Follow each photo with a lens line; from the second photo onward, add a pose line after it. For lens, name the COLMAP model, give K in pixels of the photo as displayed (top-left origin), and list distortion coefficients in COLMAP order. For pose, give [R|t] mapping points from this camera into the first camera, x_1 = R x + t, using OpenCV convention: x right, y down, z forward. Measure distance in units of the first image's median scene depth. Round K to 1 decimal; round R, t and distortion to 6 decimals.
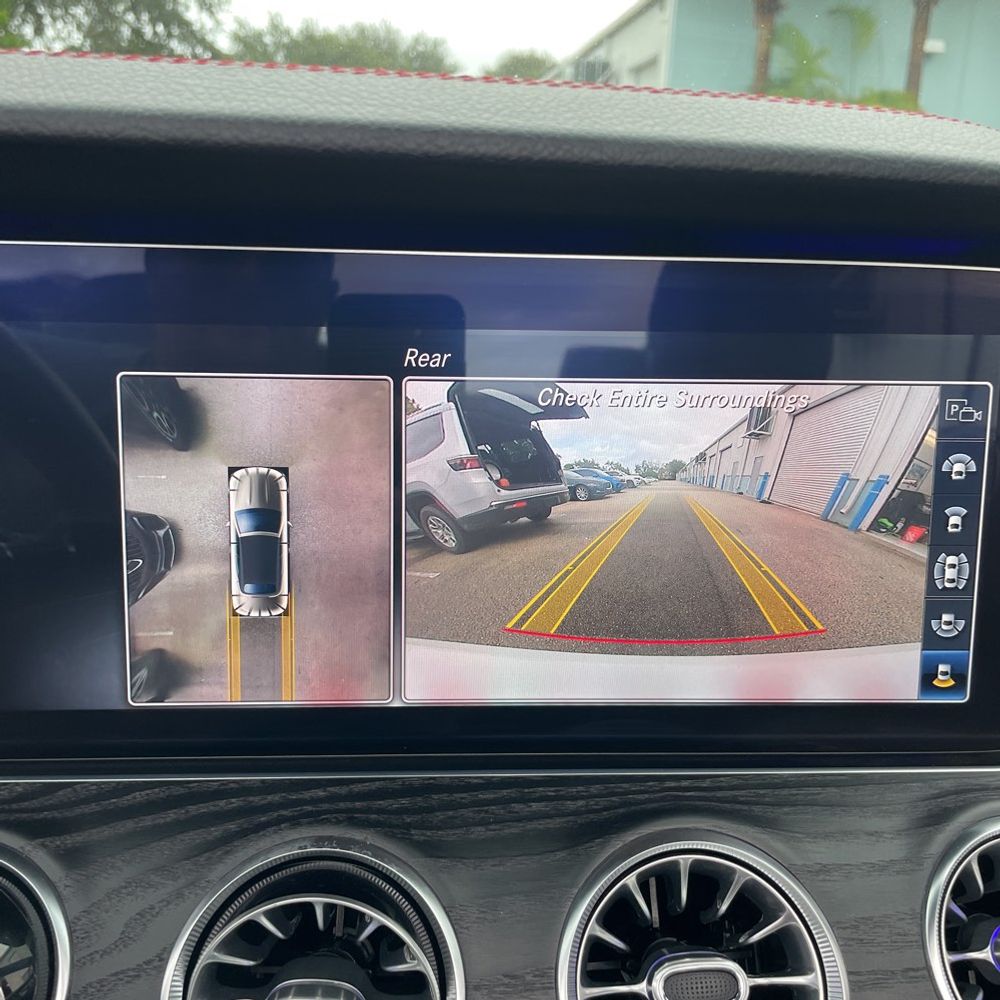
lens RADIAL K [[1024.5, 0, 494.6], [0, 1024.5, 490.2], [0, 0, 1]] dist [0.032706, 0.000000]
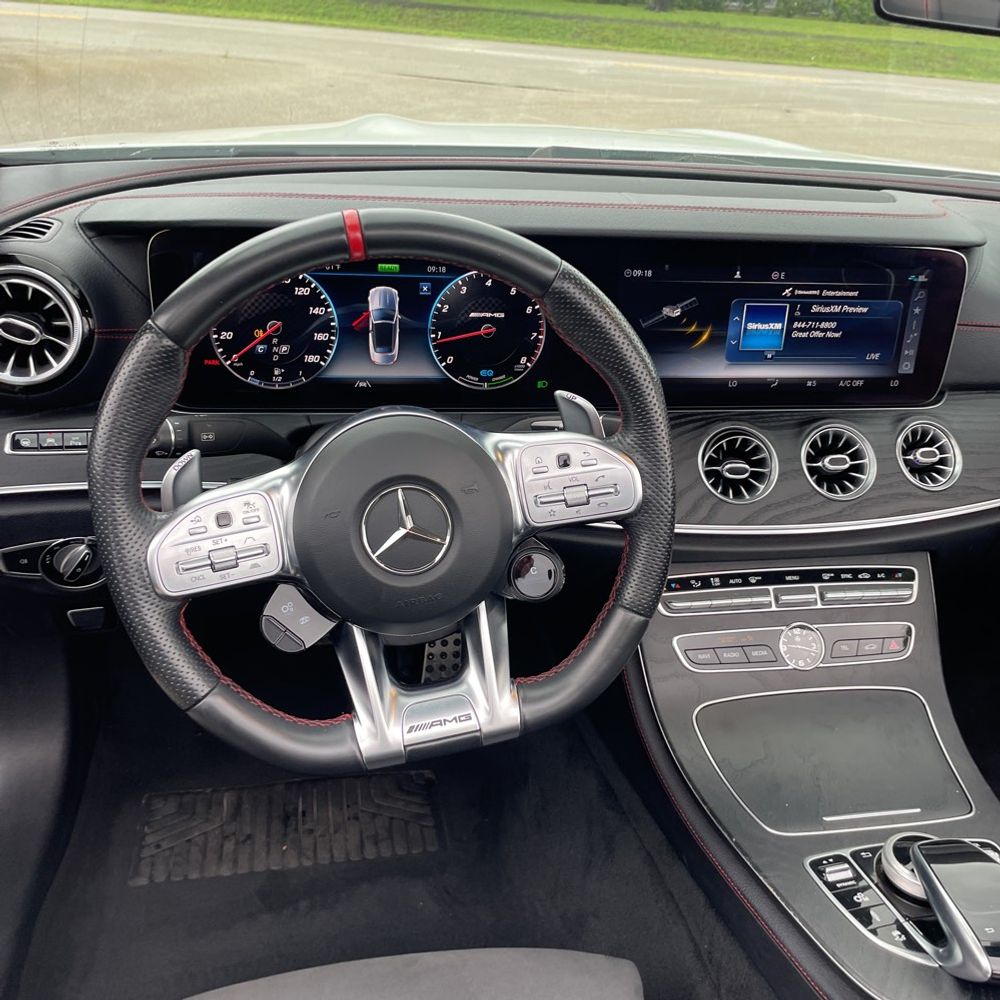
lens RADIAL K [[1024.5, 0, 494.3], [0, 1024.5, 502.6], [0, 0, 1]] dist [0.032706, 0.000000]
pose [[0.990955, -0.014432, 0.133417, -1.415485], [-0.015309, 0.975553, 0.219229, -0.144714], [-0.133319, -0.219288, 0.966508, -2.255728]]
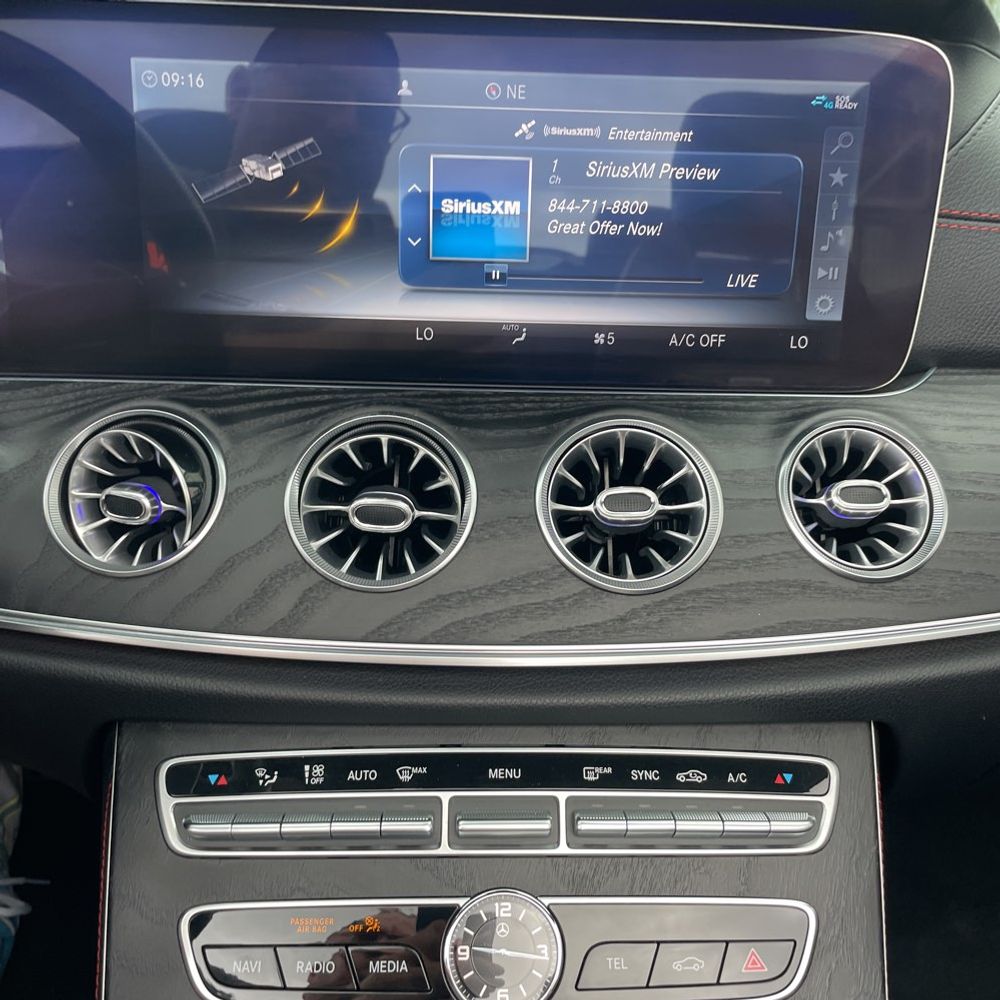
lens RADIAL K [[1024.5, 0, 505.7], [0, 1024.5, 492.4], [0, 0, 1]] dist [0.032706, 0.000000]
pose [[0.999580, 0.020855, -0.020132, 0.044029], [-0.018478, 0.993563, 0.111760, 0.283840], [0.022334, -0.111341, 0.993531, -0.517857]]
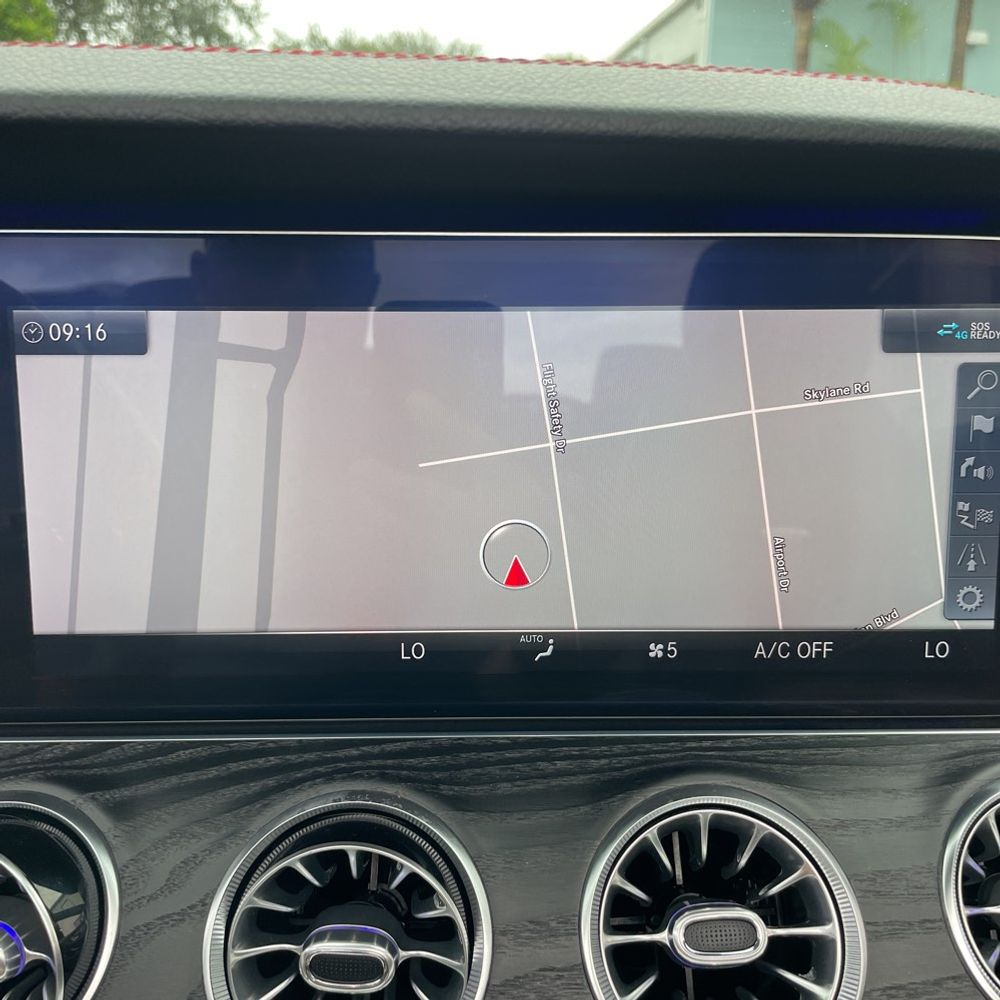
lens RADIAL K [[1024.5, 0, 495.9], [0, 1024.5, 490.2], [0, 0, 1]] dist [0.032706, 0.000000]
pose [[0.999187, -0.010370, -0.038949, 0.019420], [0.010208, 0.999938, -0.004364, 0.036636], [0.038992, 0.003963, 0.999232, -0.040516]]
